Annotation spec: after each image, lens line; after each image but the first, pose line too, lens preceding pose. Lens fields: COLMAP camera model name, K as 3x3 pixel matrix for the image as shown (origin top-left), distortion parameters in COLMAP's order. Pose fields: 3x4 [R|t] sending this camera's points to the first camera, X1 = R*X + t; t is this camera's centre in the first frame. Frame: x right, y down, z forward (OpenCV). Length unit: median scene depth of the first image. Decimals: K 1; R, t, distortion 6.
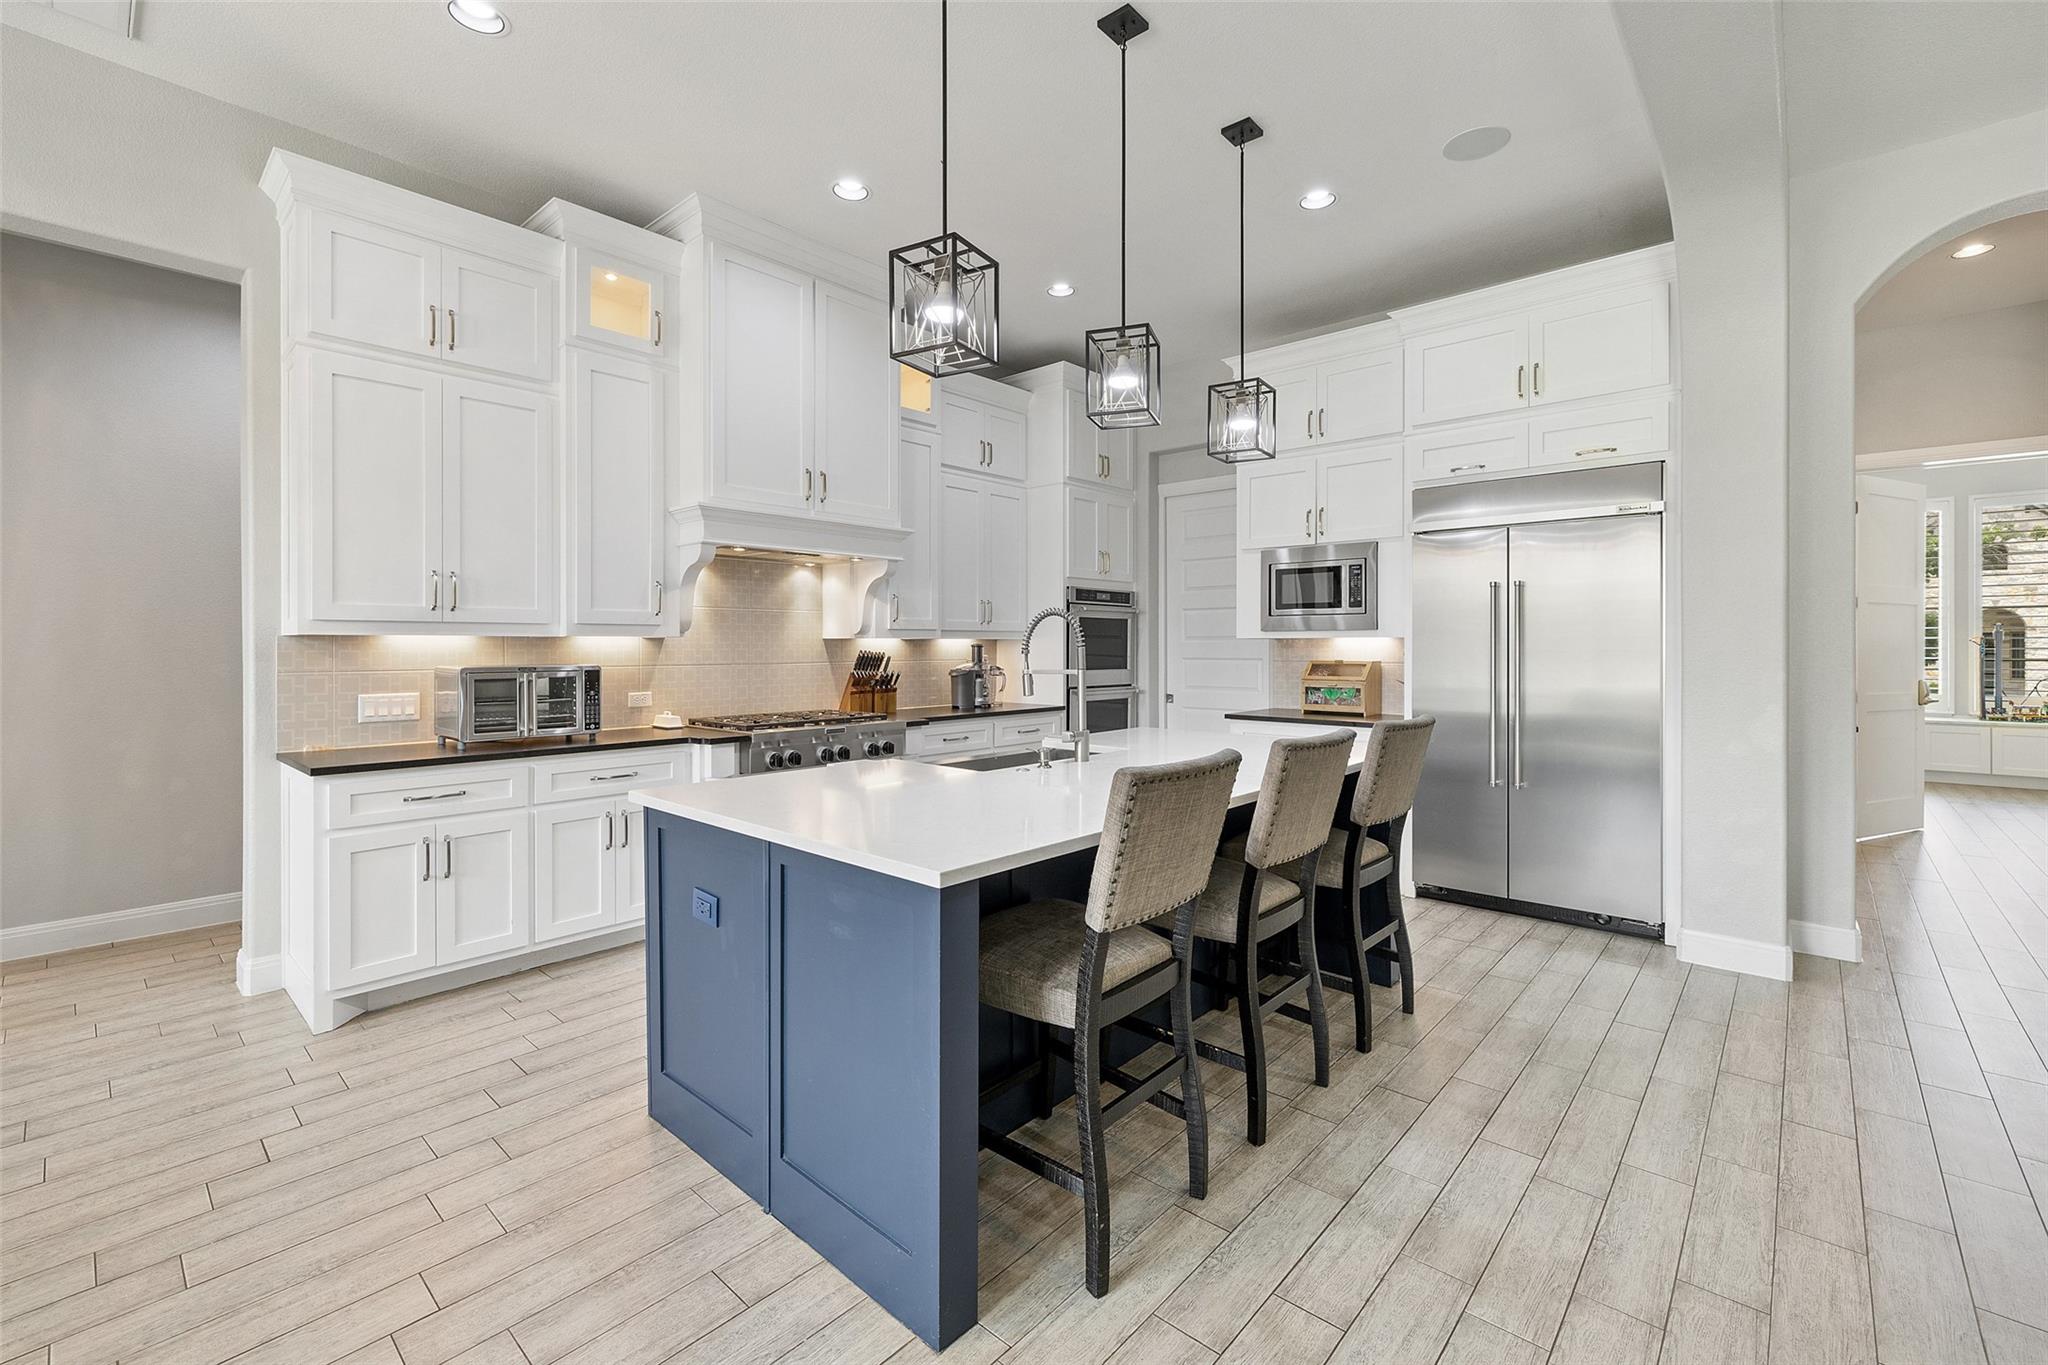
lens RADIAL K [[857.5, 0, 1024.4], [0, 857.5, 652.5], [0, 0, 1]] dist [-0.002459, -0.000080]
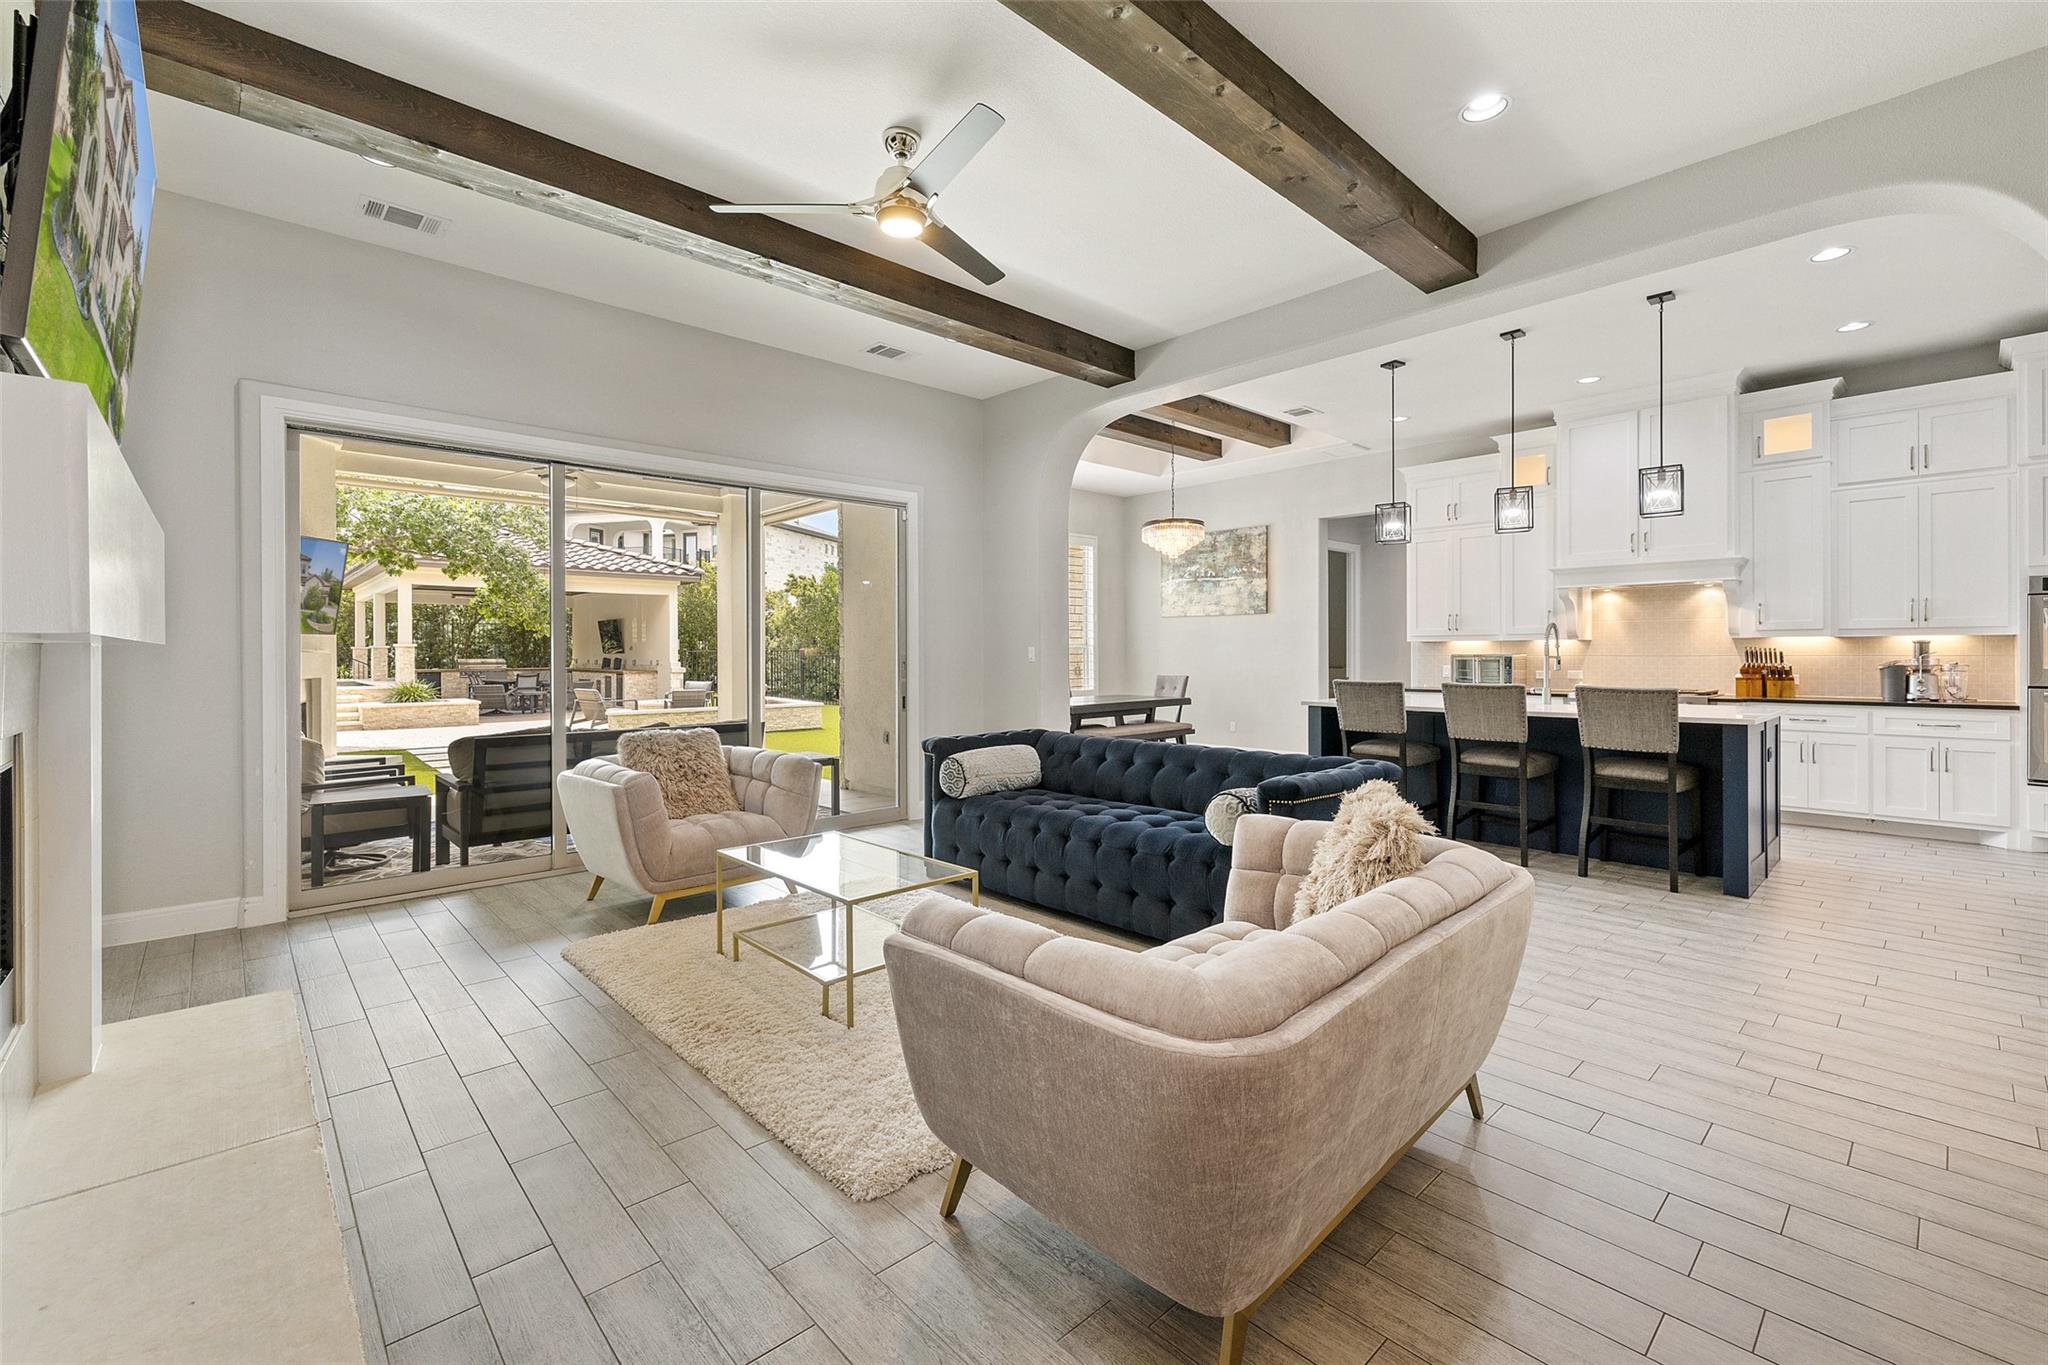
lens RADIAL K [[857.0, 0, 1022.5], [0, 857.0, 658.2], [0, 0, 1]] dist [-0.000101, -0.000030]
pose [[-0.087456, 0.010151, -0.996117, 1.301263], [-0.000146, 0.999948, 0.010203, 0.001856], [0.996168, 0.001038, -0.087450, 0.008704]]
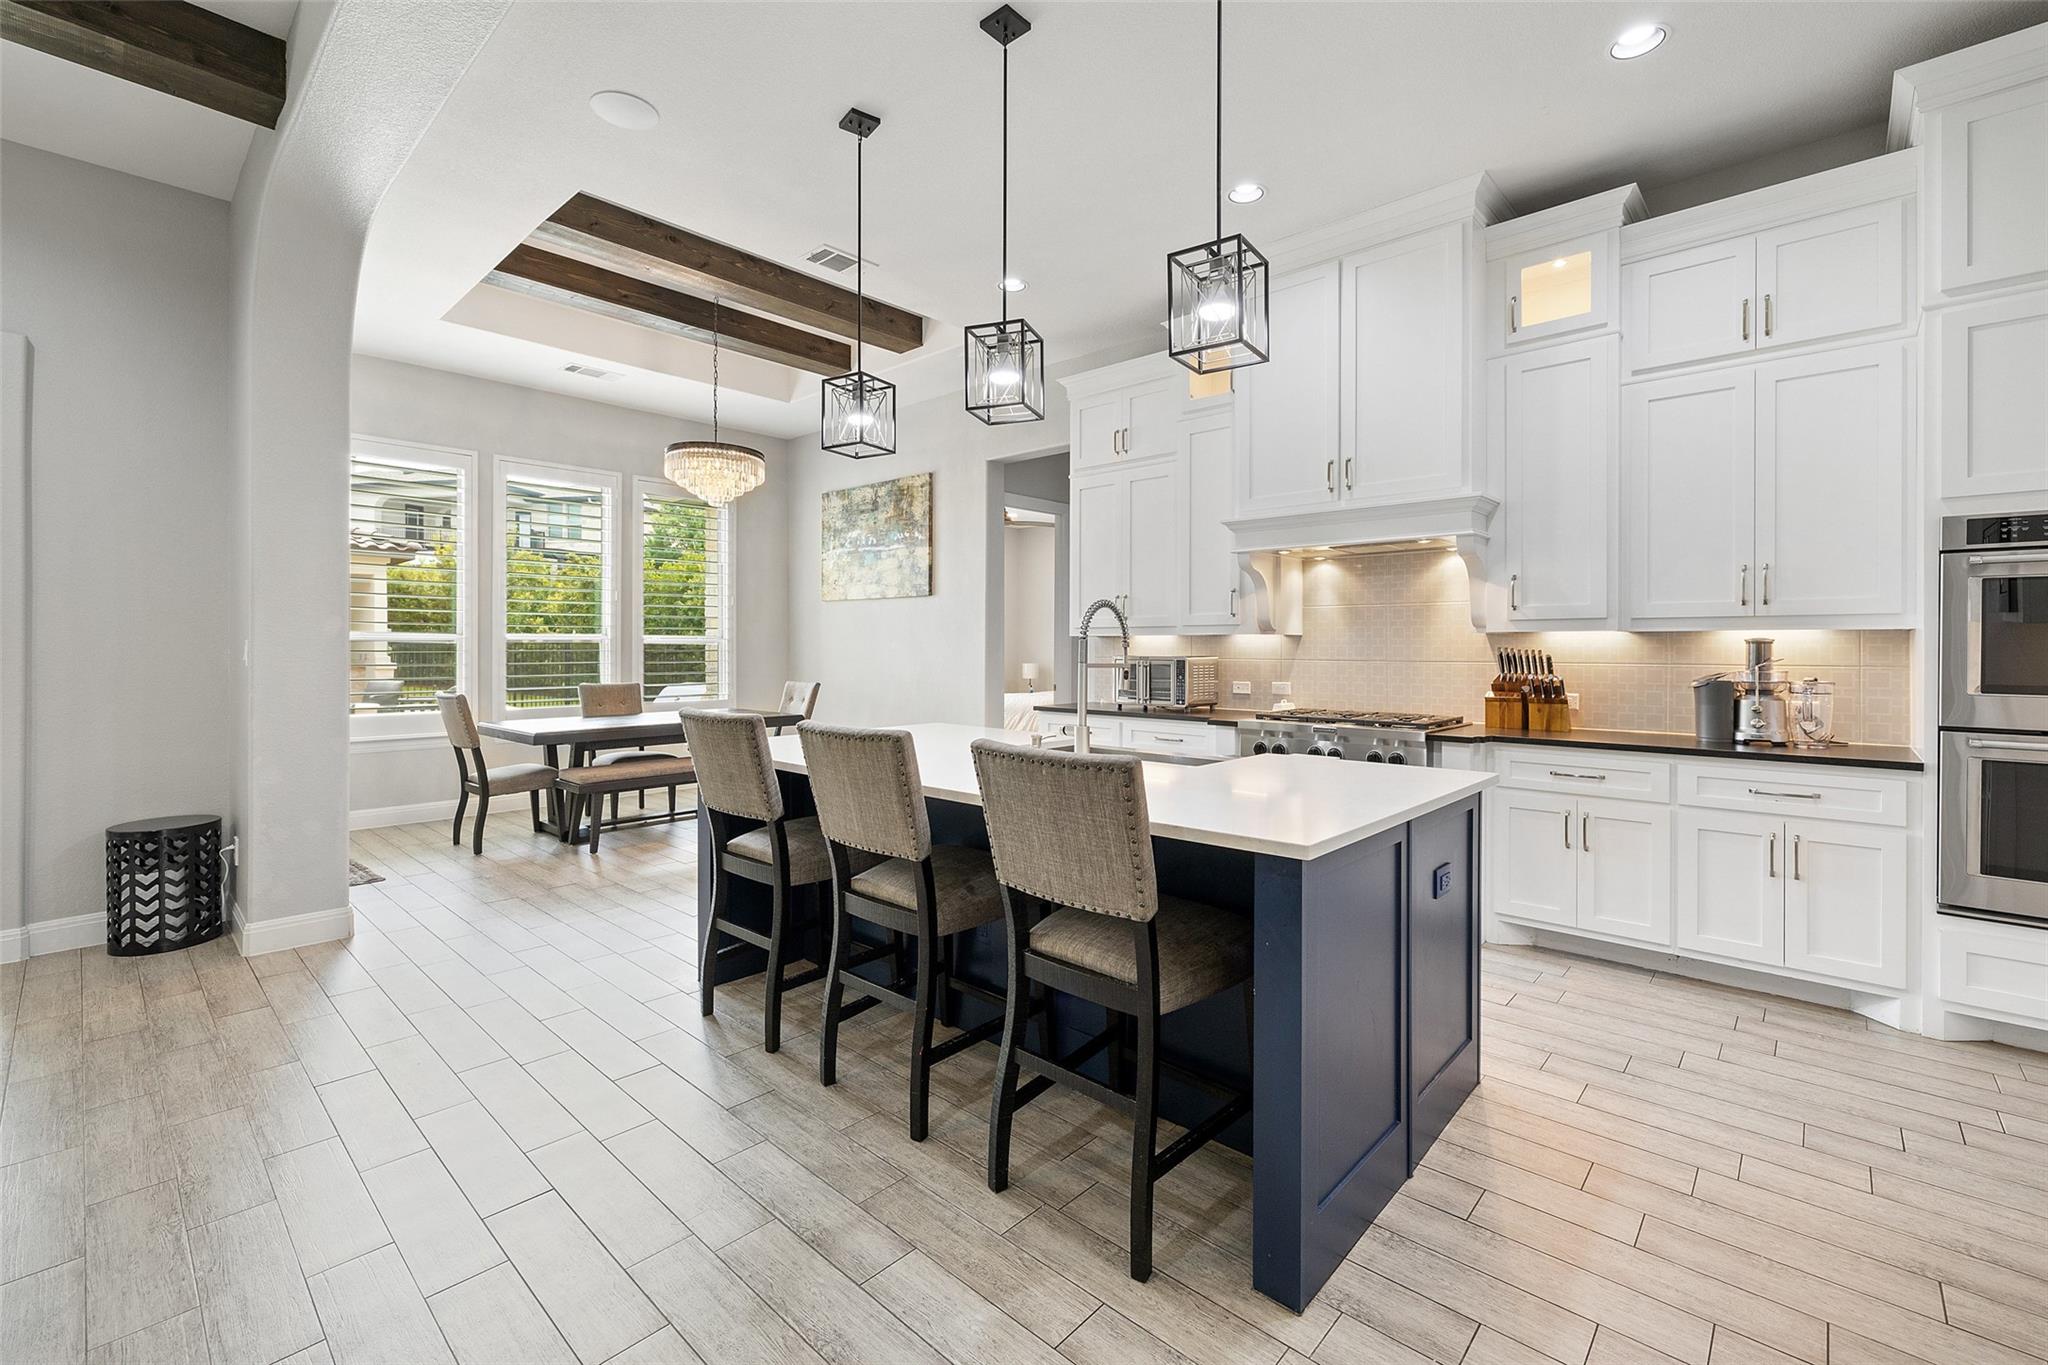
lens RADIAL K [[857.5, 0, 1024.4], [0, 857.5, 652.5], [0, 0, 1]] dist [-0.002459, -0.000080]
pose [[-0.007948, 0.009338, -0.999925, 0.659301], [-0.007109, 0.999931, 0.009395, -0.002125], [0.999943, 0.007183, -0.007881, 0.599308]]
